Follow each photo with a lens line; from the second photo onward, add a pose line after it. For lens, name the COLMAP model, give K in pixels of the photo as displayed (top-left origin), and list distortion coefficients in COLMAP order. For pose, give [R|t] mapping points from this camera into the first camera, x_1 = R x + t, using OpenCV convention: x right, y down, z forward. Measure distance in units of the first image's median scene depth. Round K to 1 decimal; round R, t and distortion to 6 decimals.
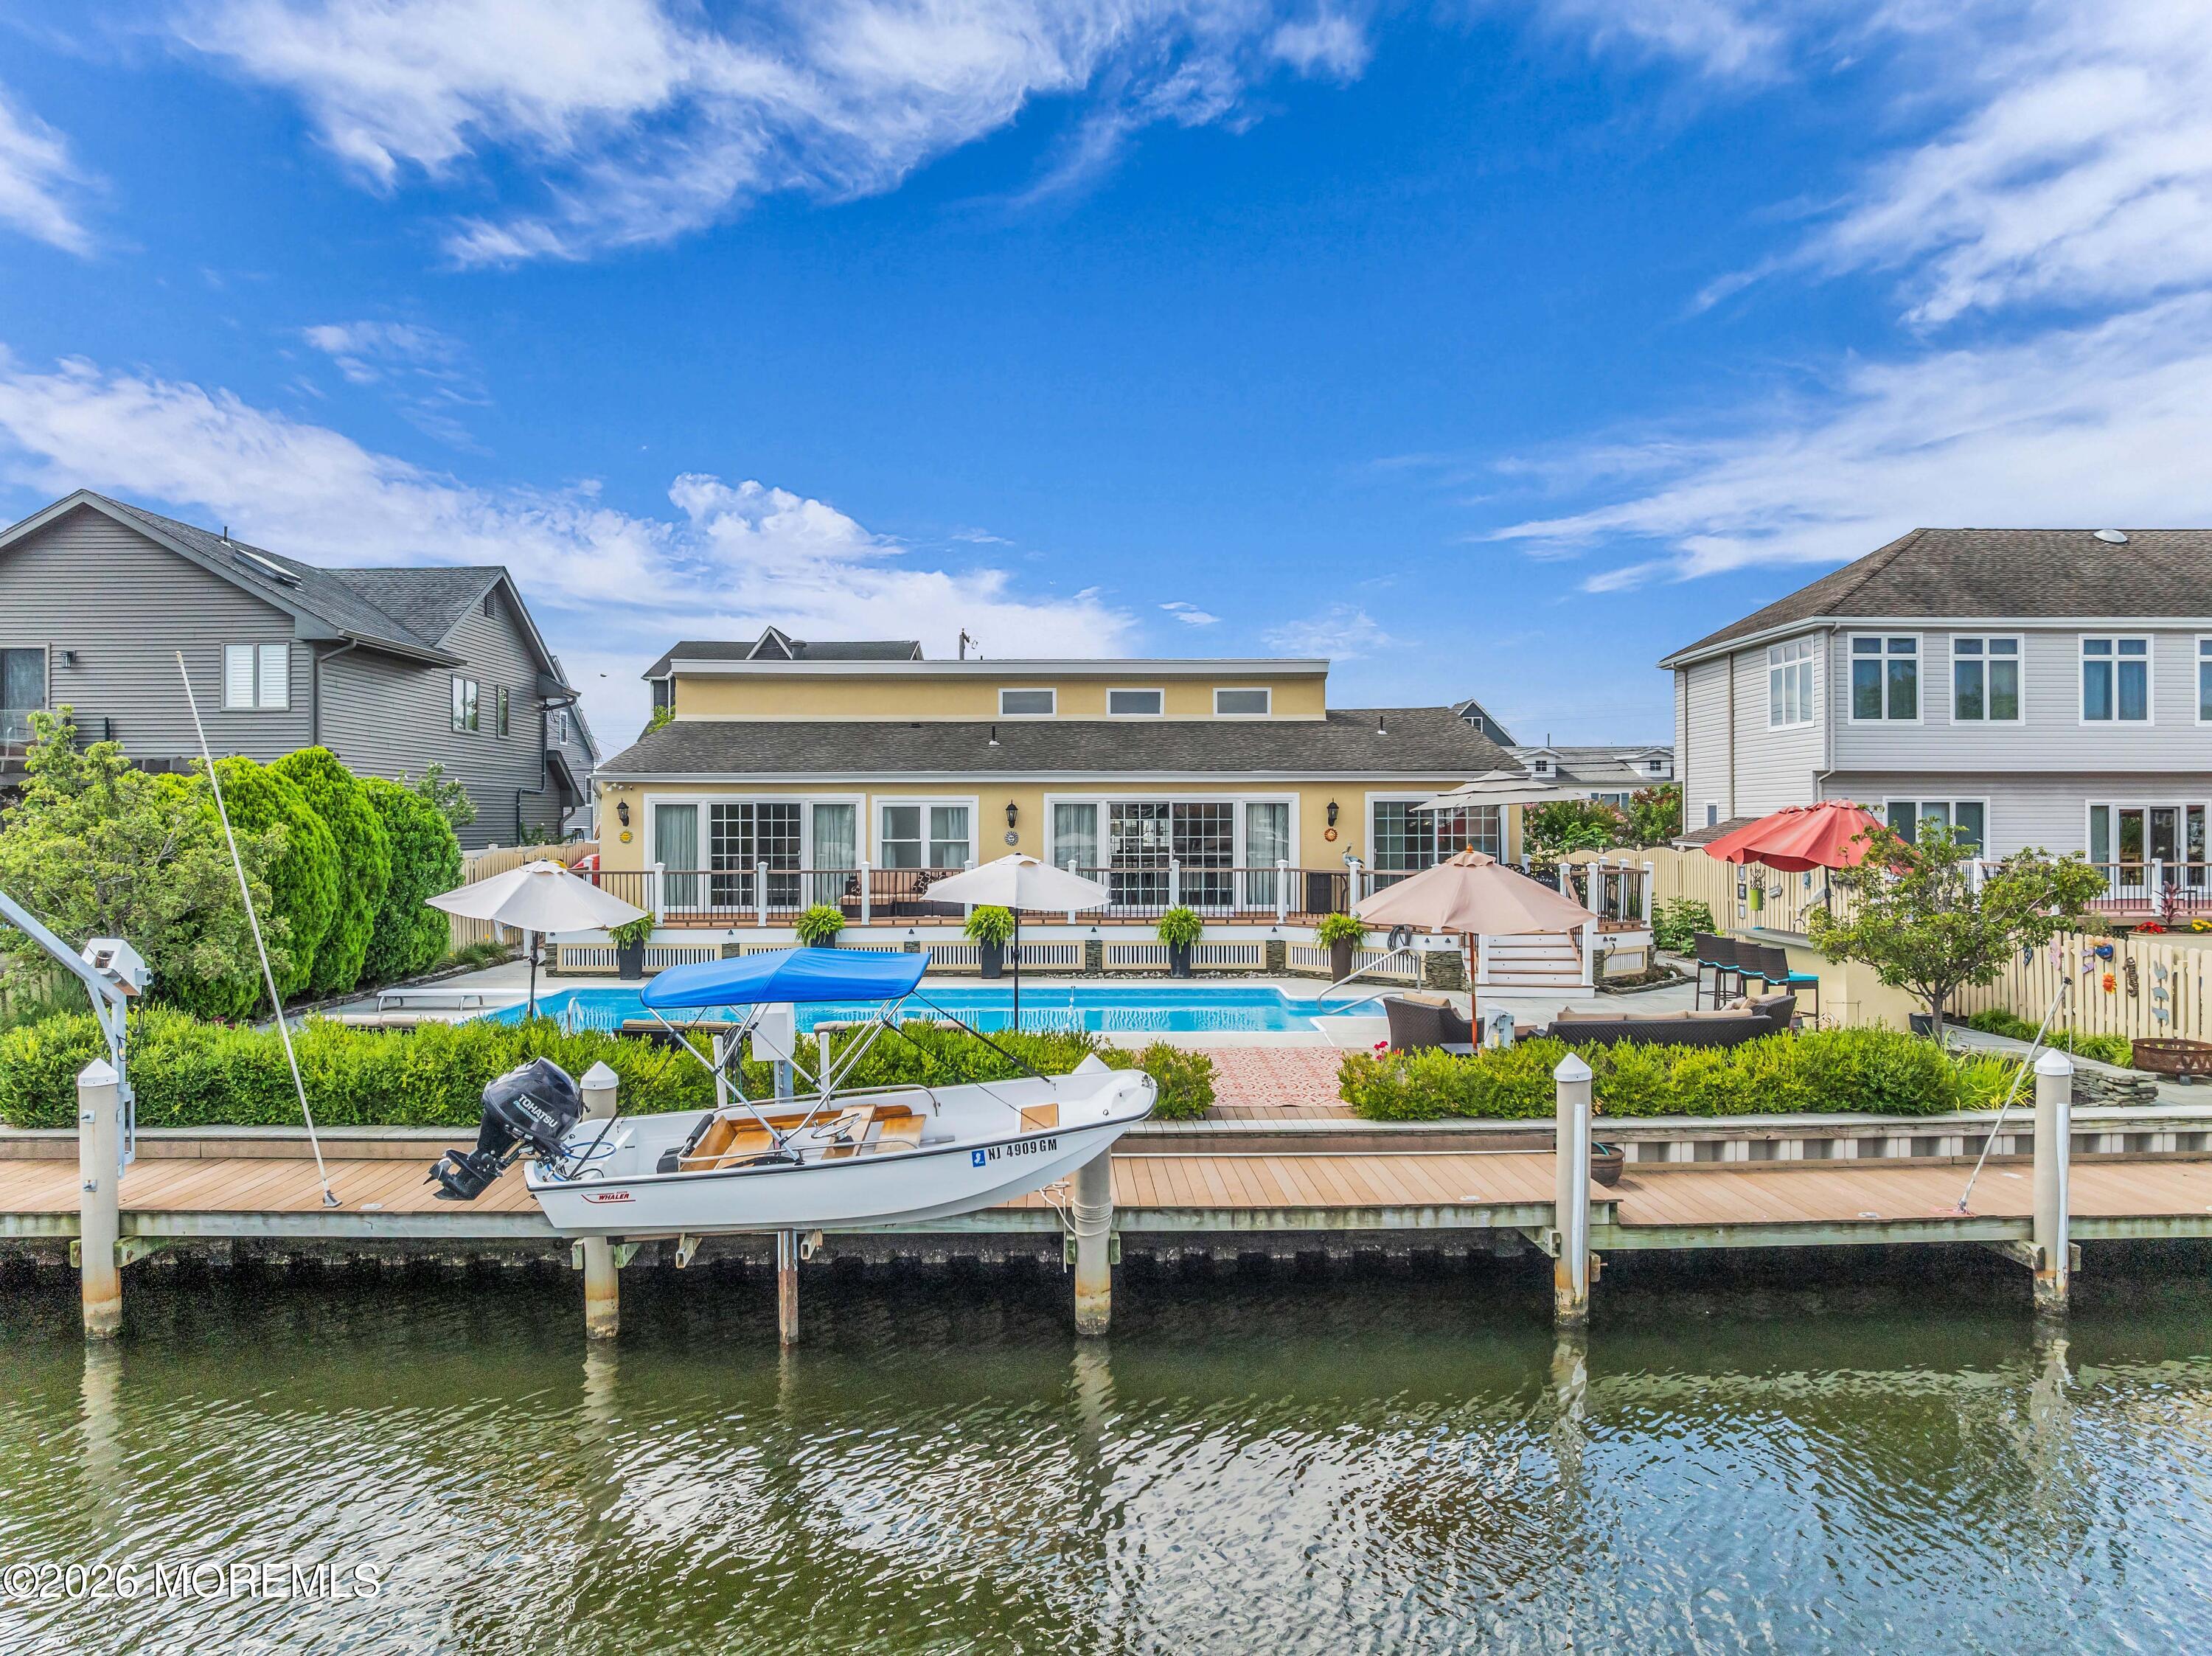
lens RADIAL K [[1573.6, 0, 1099.6], [0, 1573.6, 836.3], [0, 0, 1]] dist [-0.044613, 0.009536]
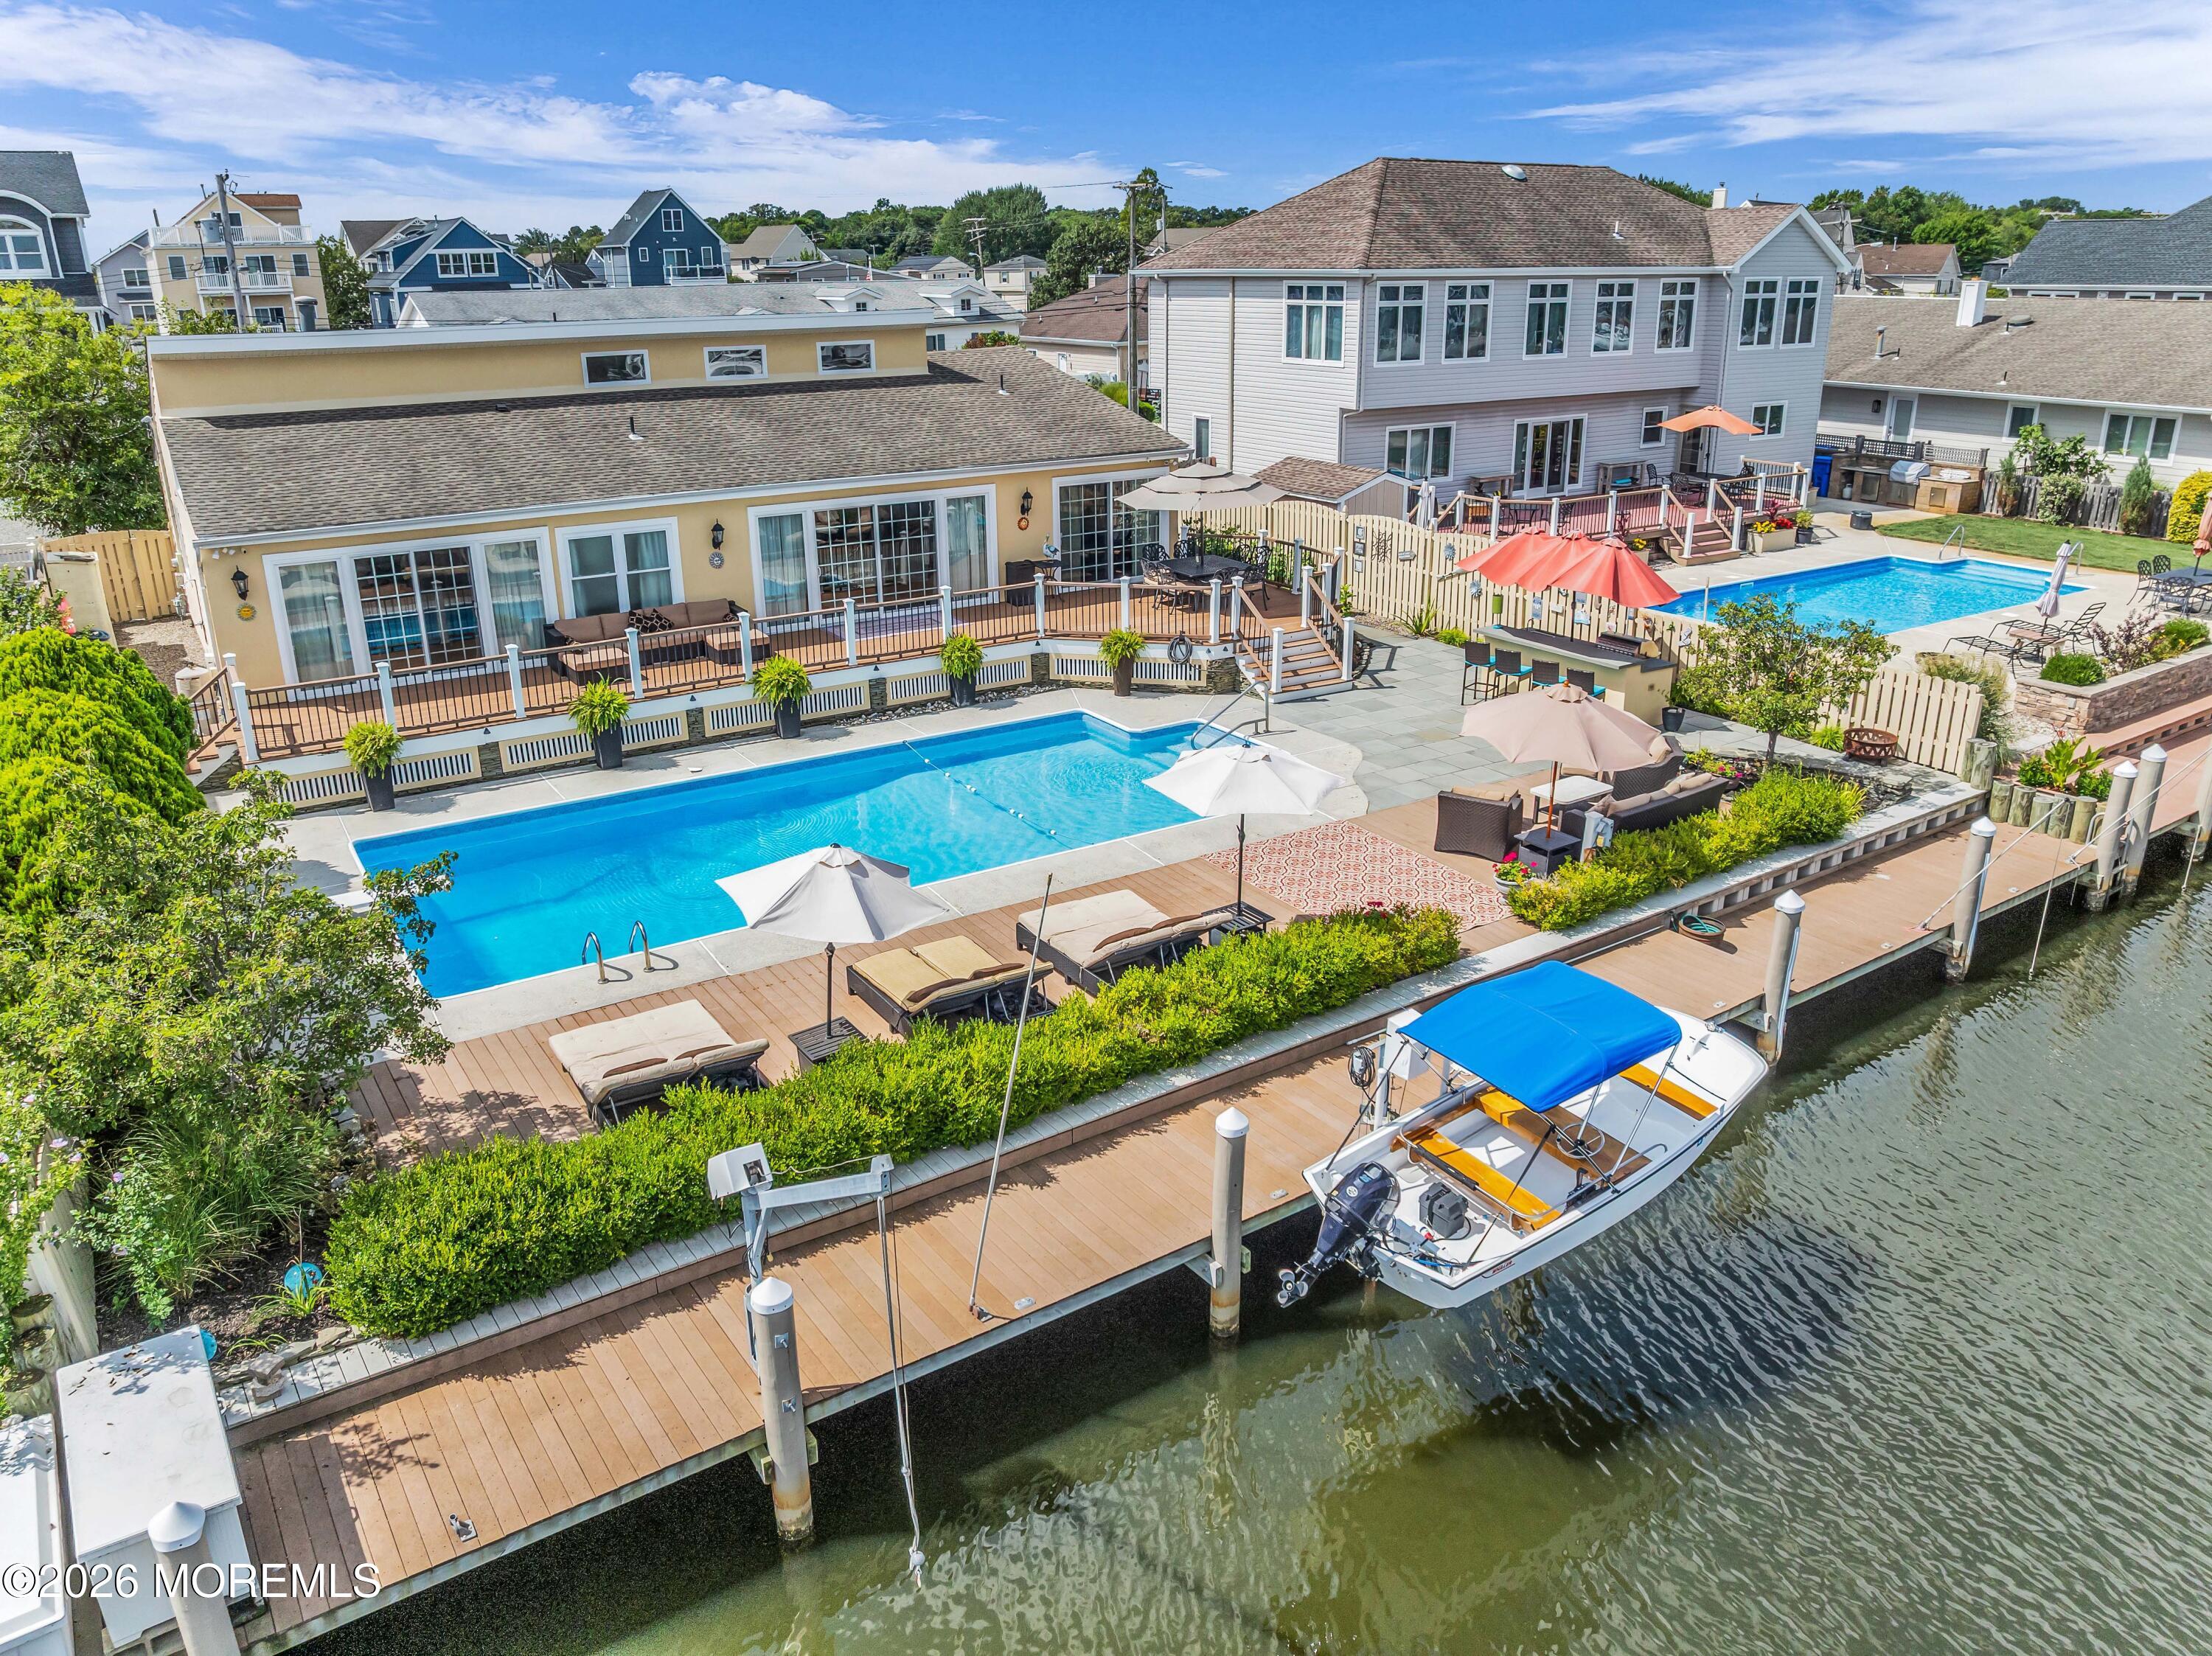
lens RADIAL K [[1573.6, 0, 1117.8], [0, 1573.6, 853.6], [0, 0, 1]] dist [-0.044613, 0.009536]
pose [[0.838435, -0.199010, 0.507368, -0.390530], [0.012523, 0.937736, 0.347123, -0.166295], [-0.544858, -0.284687, 0.788723, 0.126921]]
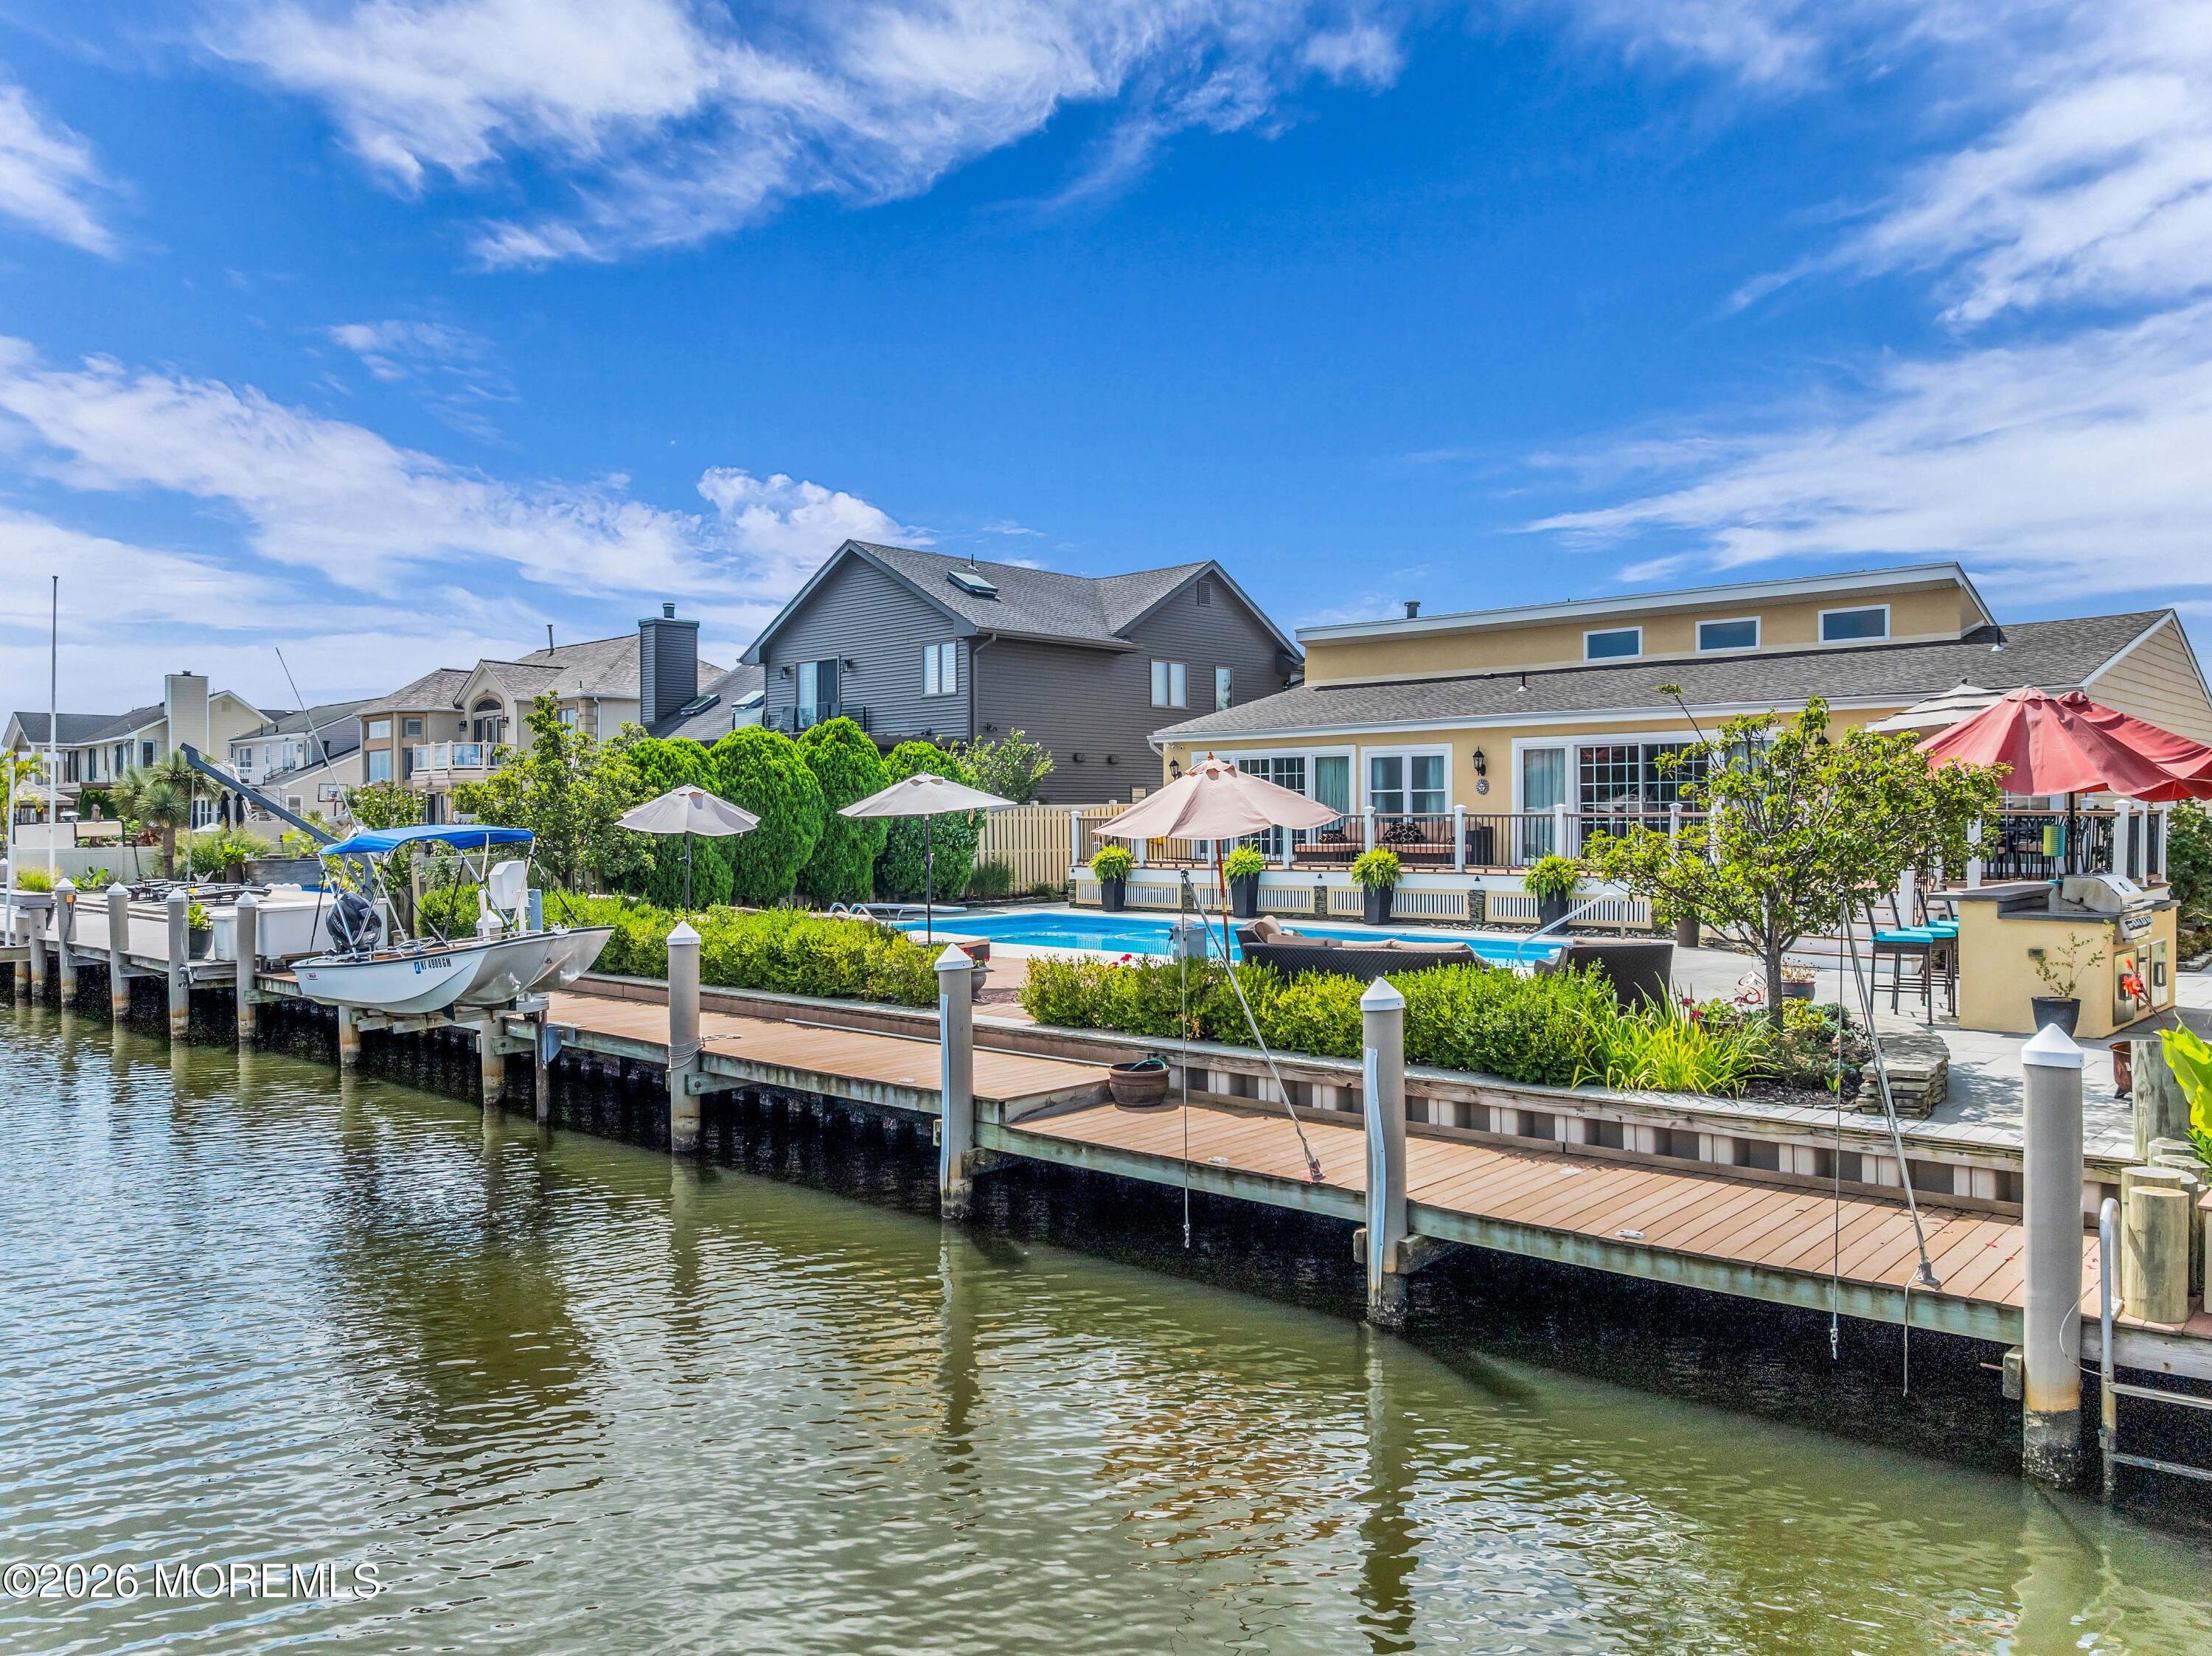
lens RADIAL K [[1573.6, 0, 1095.2], [0, 1573.6, 846.9], [0, 0, 1]] dist [-0.044613, 0.009536]
pose [[0.716478, 0.011519, -0.697515, 0.492288], [-0.002676, 0.999902, 0.013764, 0.028253], [0.697605, -0.007995, 0.716438, 0.158797]]
